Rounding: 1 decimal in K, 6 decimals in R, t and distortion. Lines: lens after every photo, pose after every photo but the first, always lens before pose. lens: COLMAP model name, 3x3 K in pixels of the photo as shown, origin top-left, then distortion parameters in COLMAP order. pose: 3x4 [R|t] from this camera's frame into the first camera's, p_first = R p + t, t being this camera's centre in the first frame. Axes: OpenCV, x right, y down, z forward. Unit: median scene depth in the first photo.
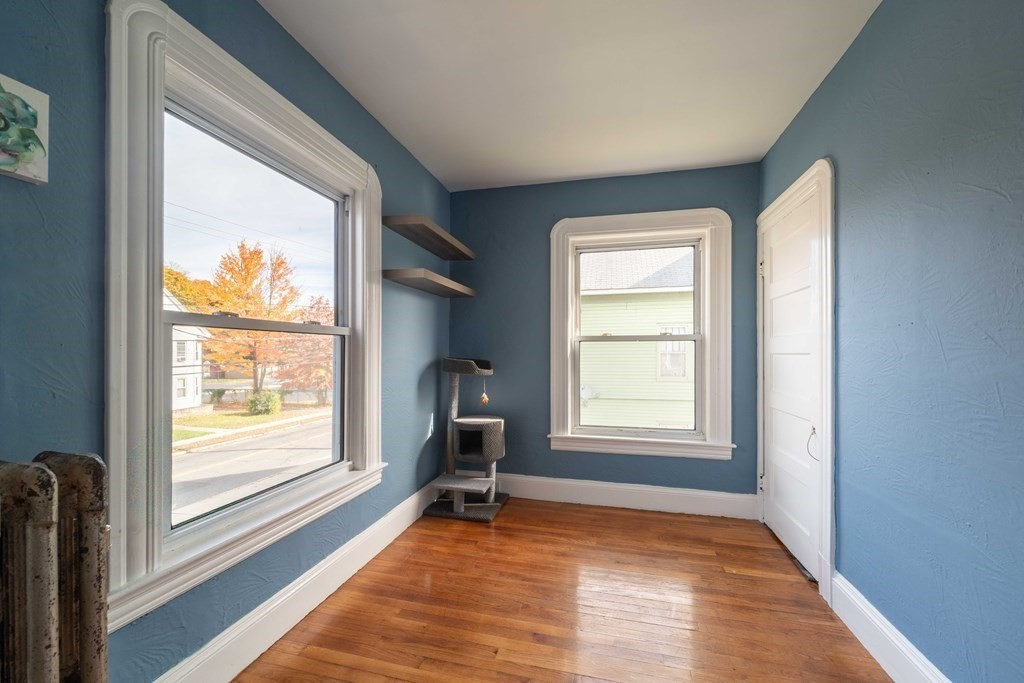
lens RADIAL K [[395.2, 0, 514.5], [0, 395.2, 351.7], [0, 0, 1]] dist [-0.000374, 0.000009]
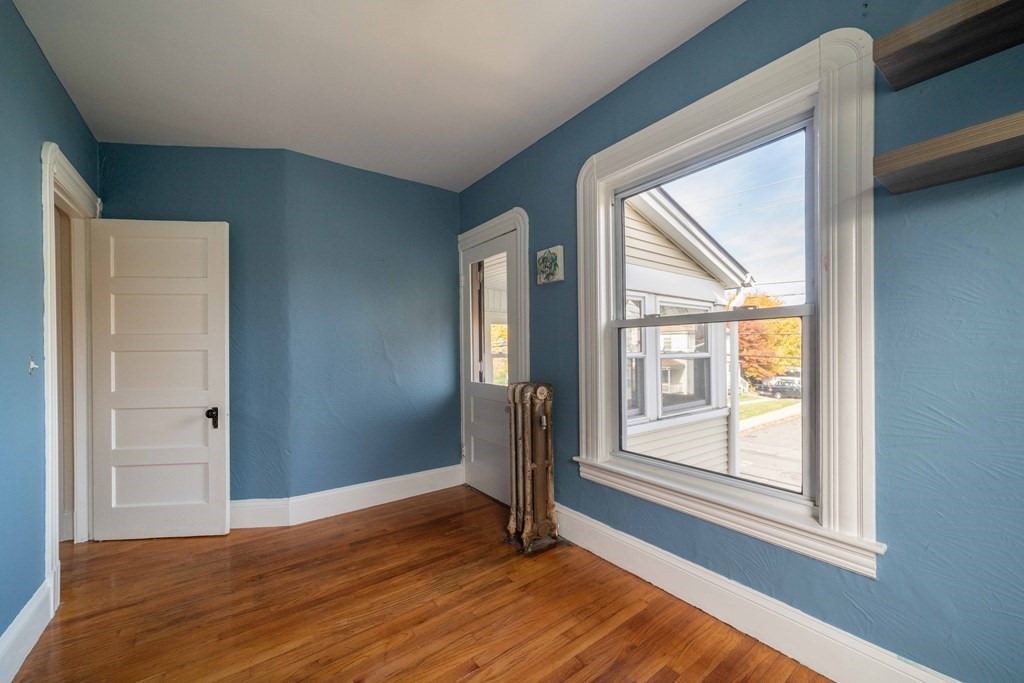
lens RADIAL K [[395.2, 0, 514.5], [0, 395.2, 351.7], [0, 0, 1]] dist [-0.000374, 0.000009]
pose [[-0.636691, 0.005705, -0.771098, 0.479391], [0.007195, 0.999973, 0.001458, 0.017860], [0.771086, -0.004620, -0.636714, 1.165653]]
